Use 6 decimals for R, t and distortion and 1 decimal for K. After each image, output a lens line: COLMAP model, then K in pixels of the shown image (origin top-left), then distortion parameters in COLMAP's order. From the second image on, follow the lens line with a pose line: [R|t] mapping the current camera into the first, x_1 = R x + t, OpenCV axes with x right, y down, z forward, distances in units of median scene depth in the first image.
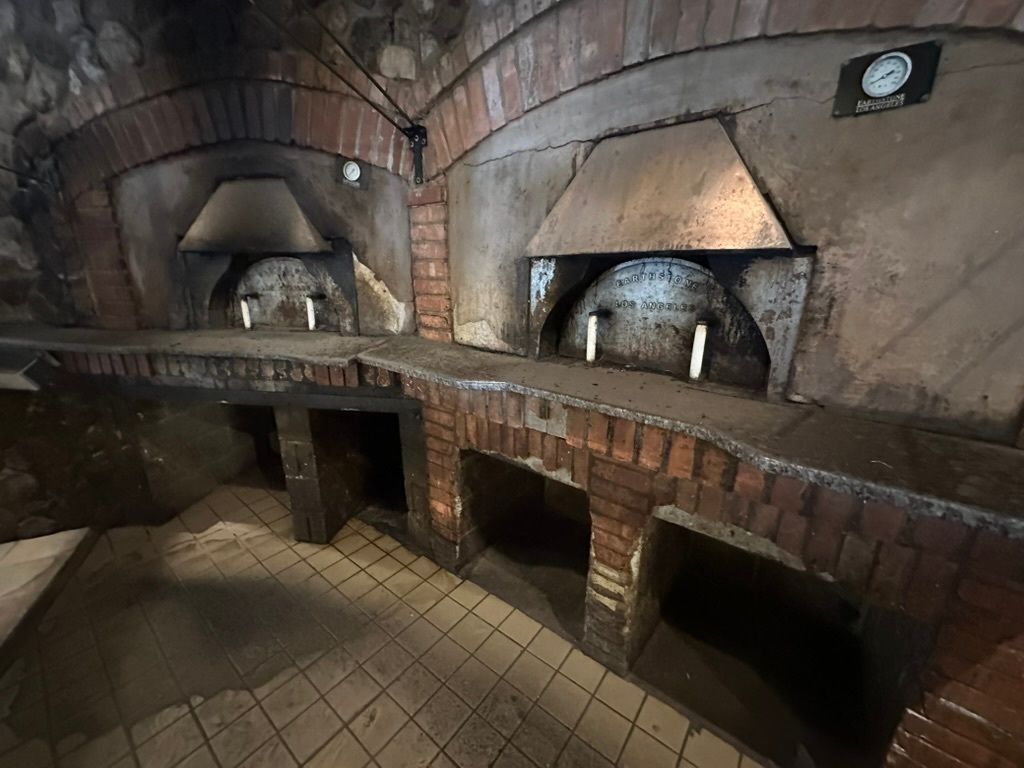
lens RADIAL K [[407.2, 0, 511.5], [0, 407.2, 383.8], [0, 0, 1]] dist [-0.005057, 0.001000]
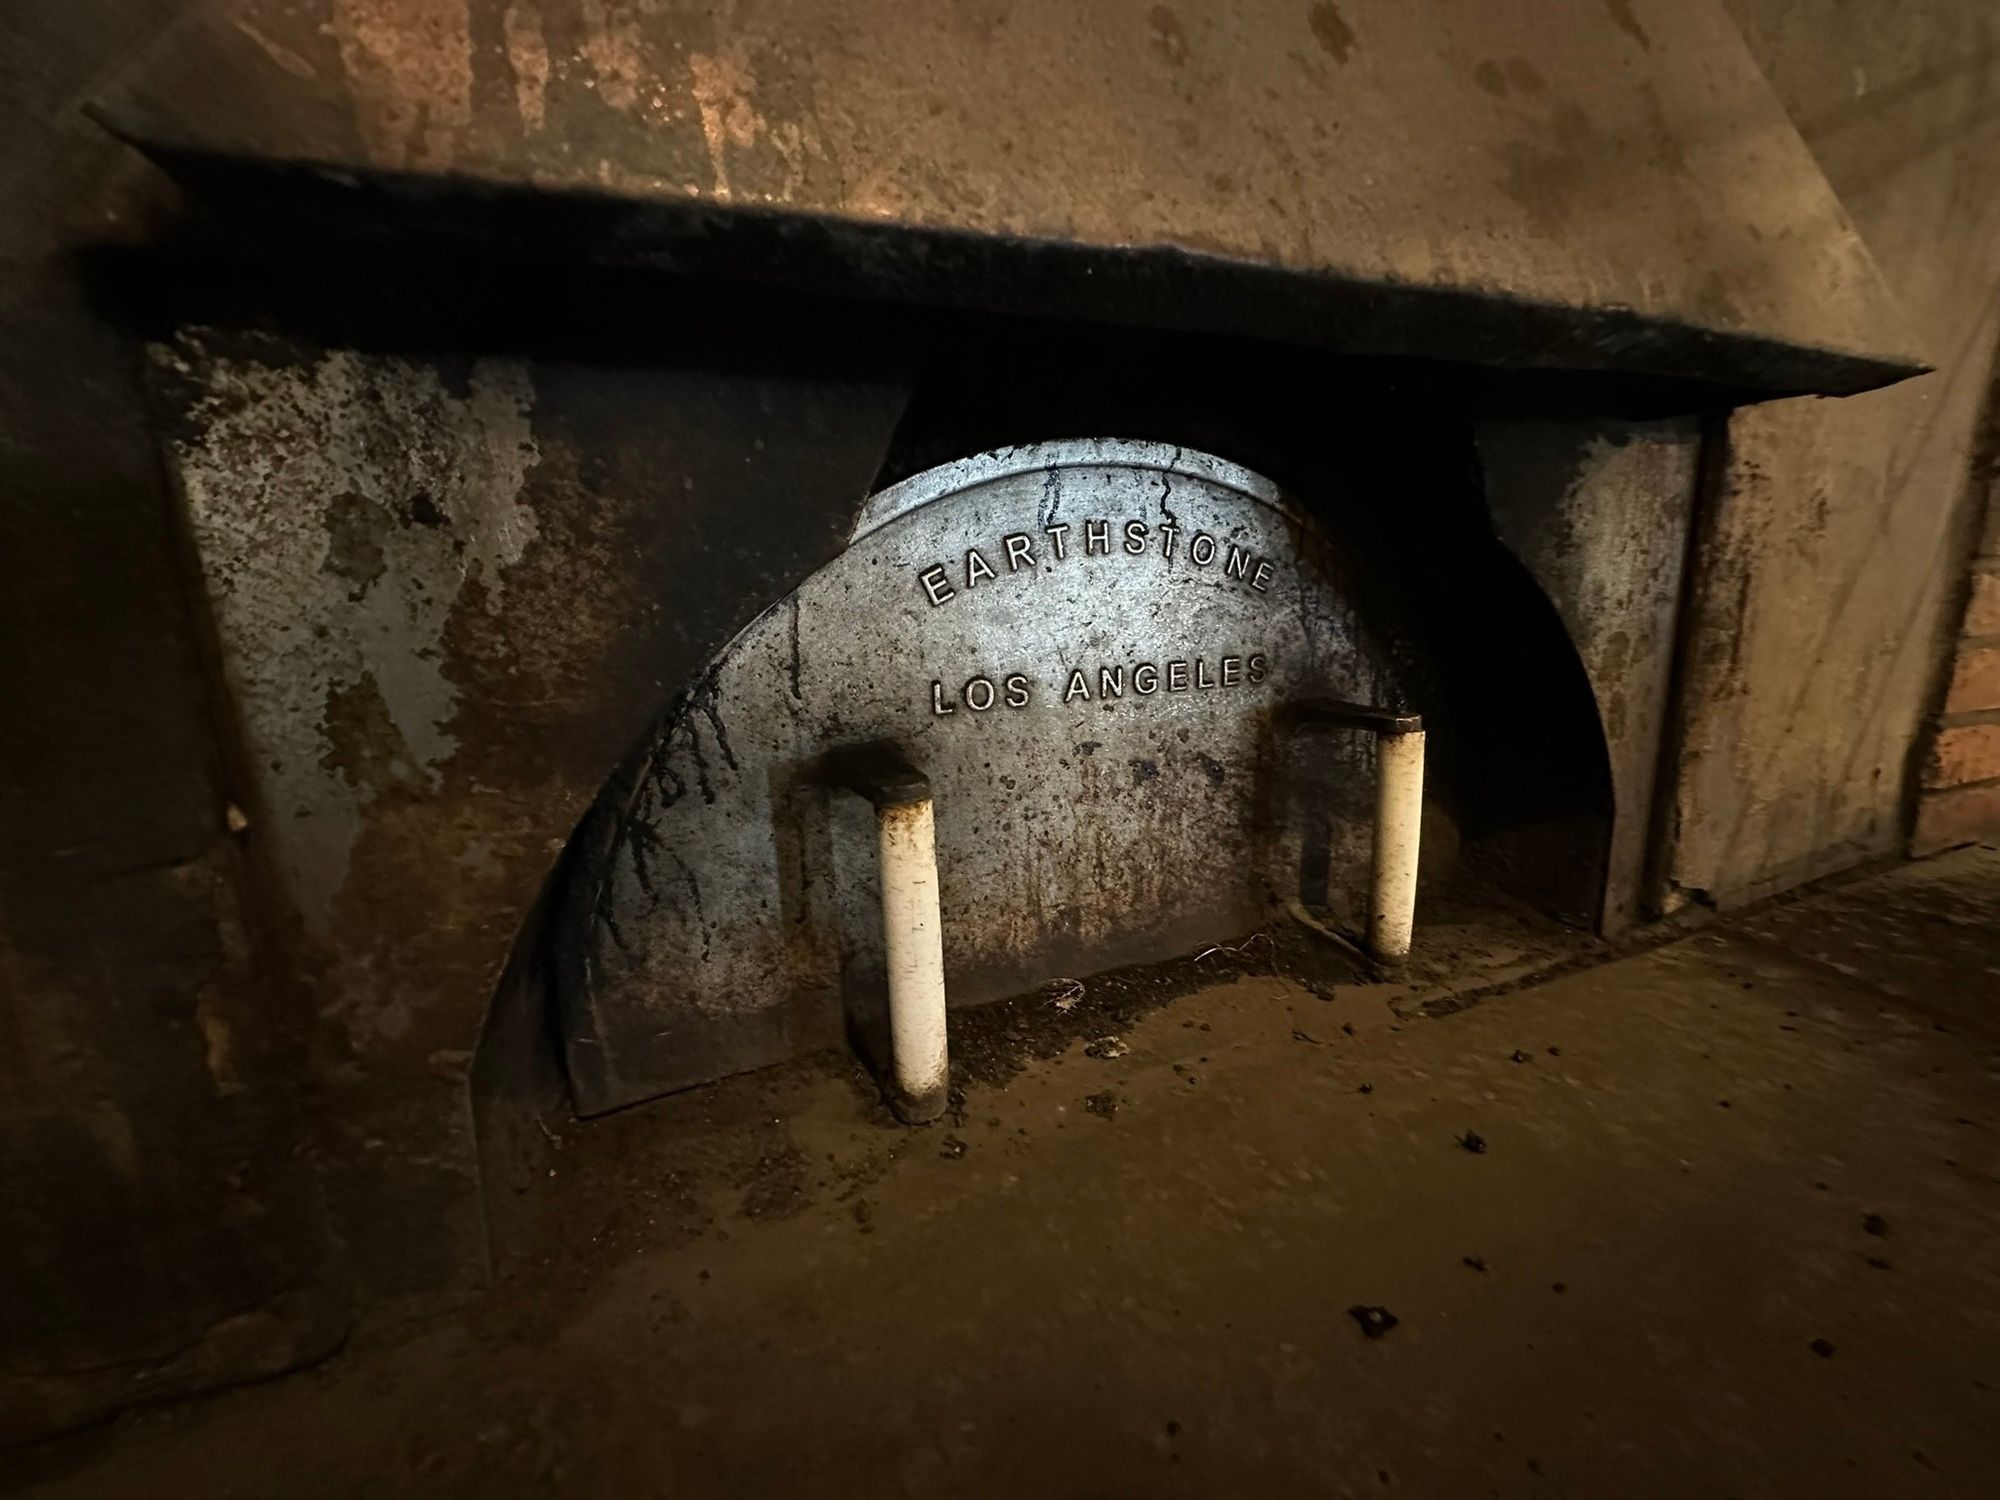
lens RADIAL K [[795.2, 0, 999.1], [0, 795.2, 749.6], [0, 0, 1]] dist [-0.005057, 0.001000]
pose [[0.472954, -0.201149, 0.857819, -0.027879], [0.277595, 0.958027, 0.071596, -0.203938], [-0.836215, 0.204265, 0.508940, 0.853660]]
